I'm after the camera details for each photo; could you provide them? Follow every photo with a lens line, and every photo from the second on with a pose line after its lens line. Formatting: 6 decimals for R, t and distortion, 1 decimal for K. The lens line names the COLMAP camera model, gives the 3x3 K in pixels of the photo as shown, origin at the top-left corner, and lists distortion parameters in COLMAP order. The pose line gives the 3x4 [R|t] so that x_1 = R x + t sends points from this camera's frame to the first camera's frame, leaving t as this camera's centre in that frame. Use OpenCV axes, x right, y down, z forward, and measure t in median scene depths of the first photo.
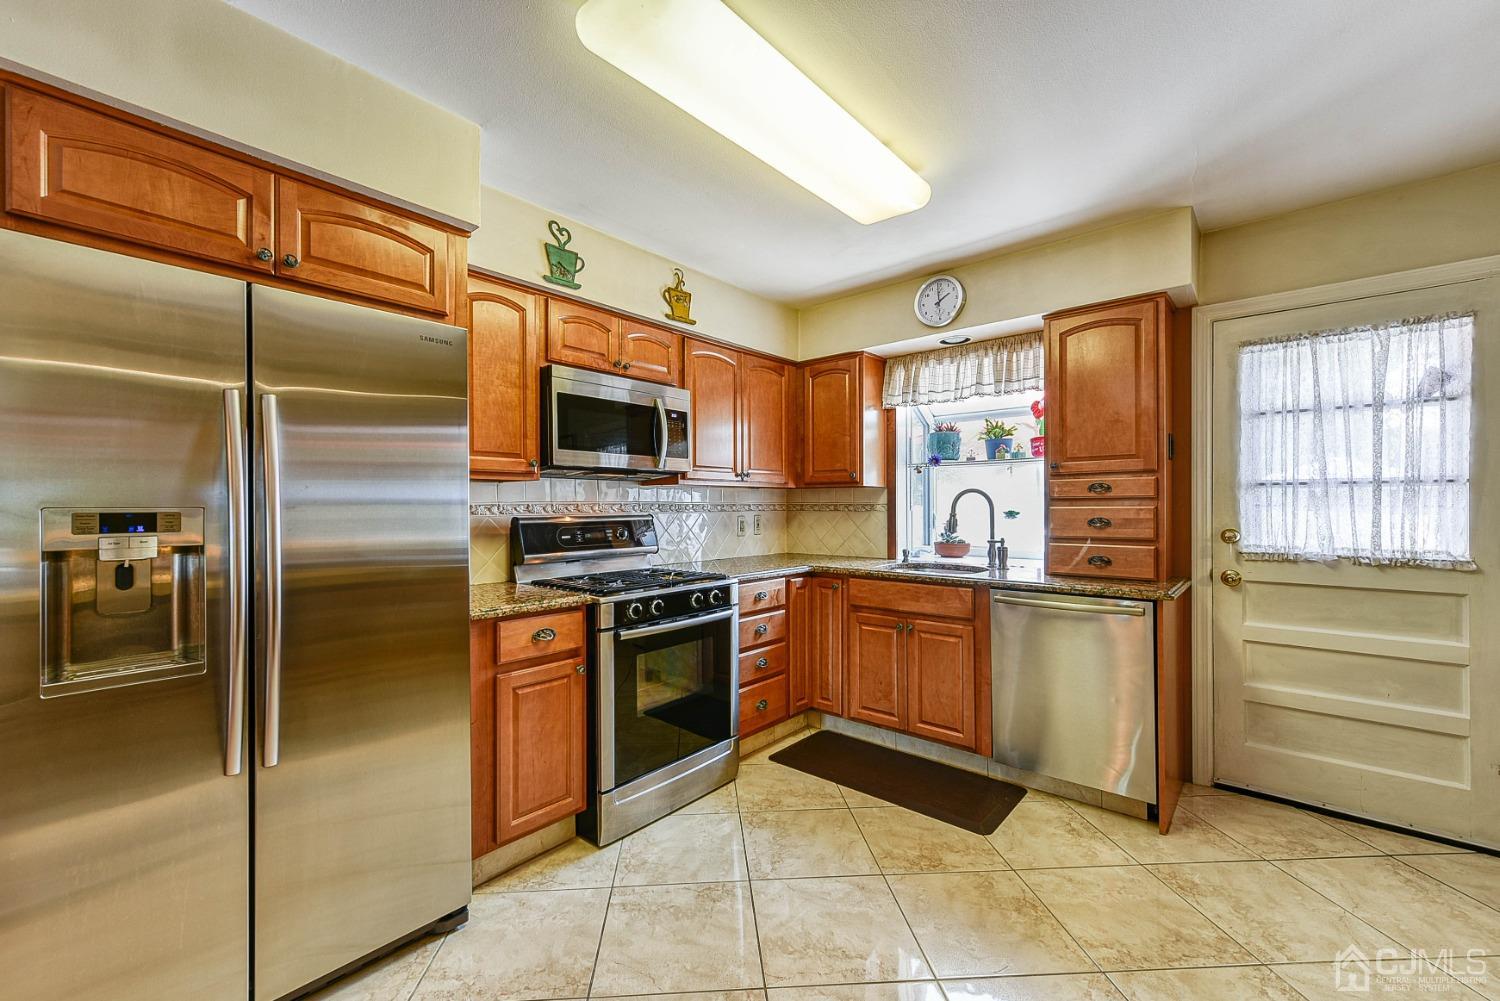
lens RADIAL K [[599.3, 0, 755.8], [0, 599.3, 505.8], [0, 0, 1]] dist [0.008719, -0.000294]
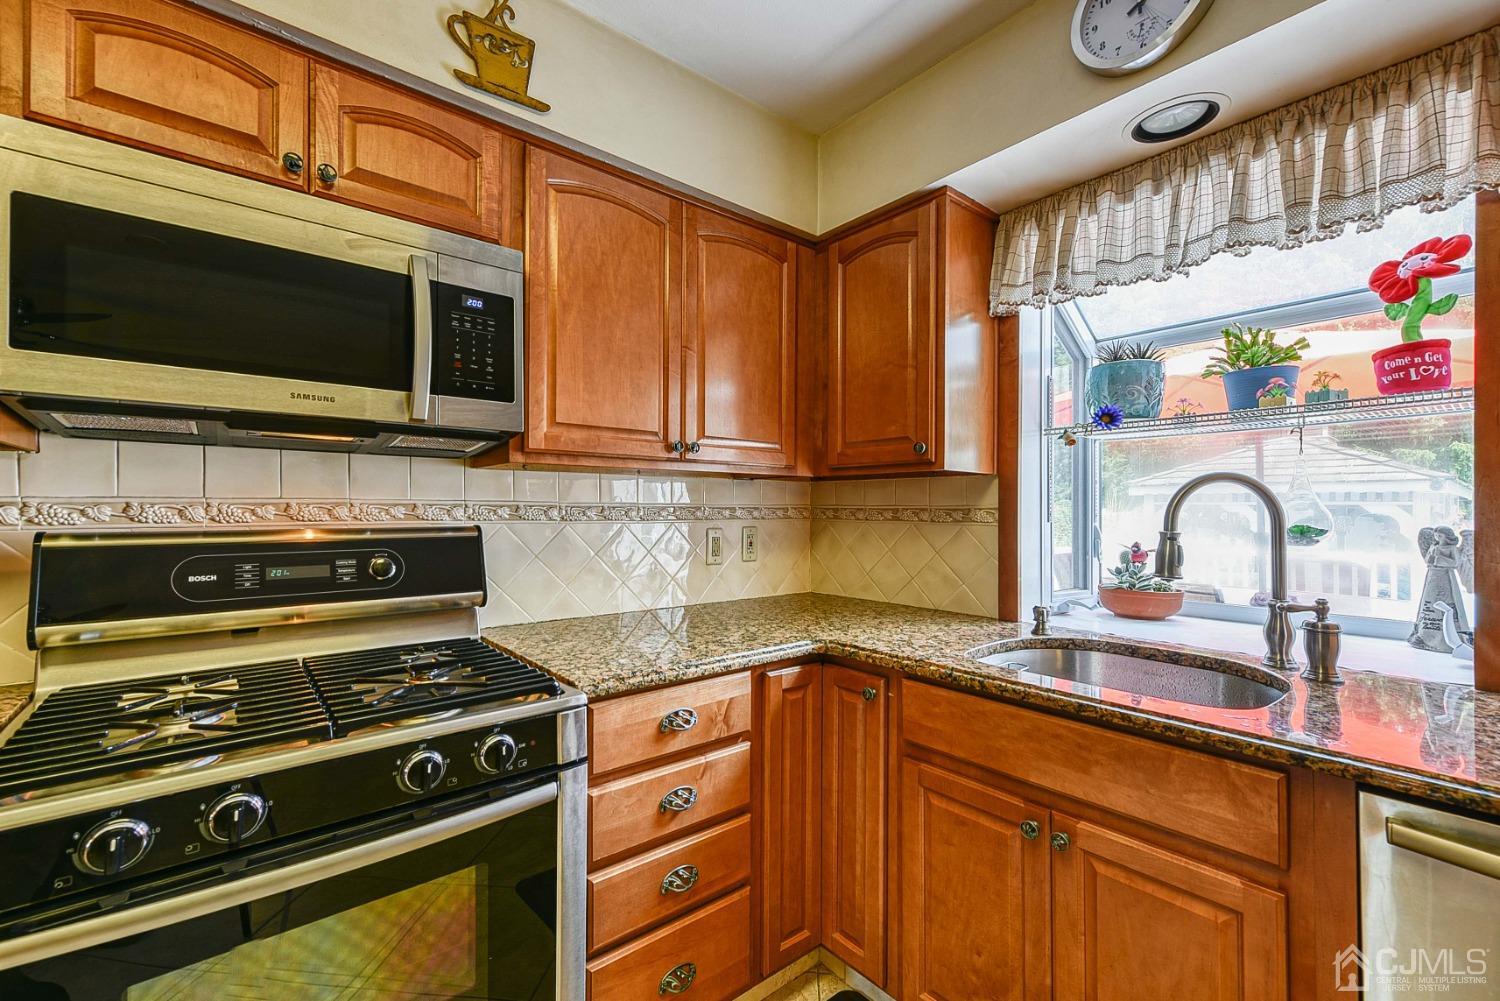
lens RADIAL K [[599.3, 0, 720.9], [0, 599.3, 505.7], [0, 0, 1]] dist [0.008719, -0.000294]
pose [[0.975750, 0.006597, -0.218789, 0.116763], [-0.007891, 0.999956, -0.005041, -0.001209], [0.218746, 0.006645, 0.975759, 0.521890]]
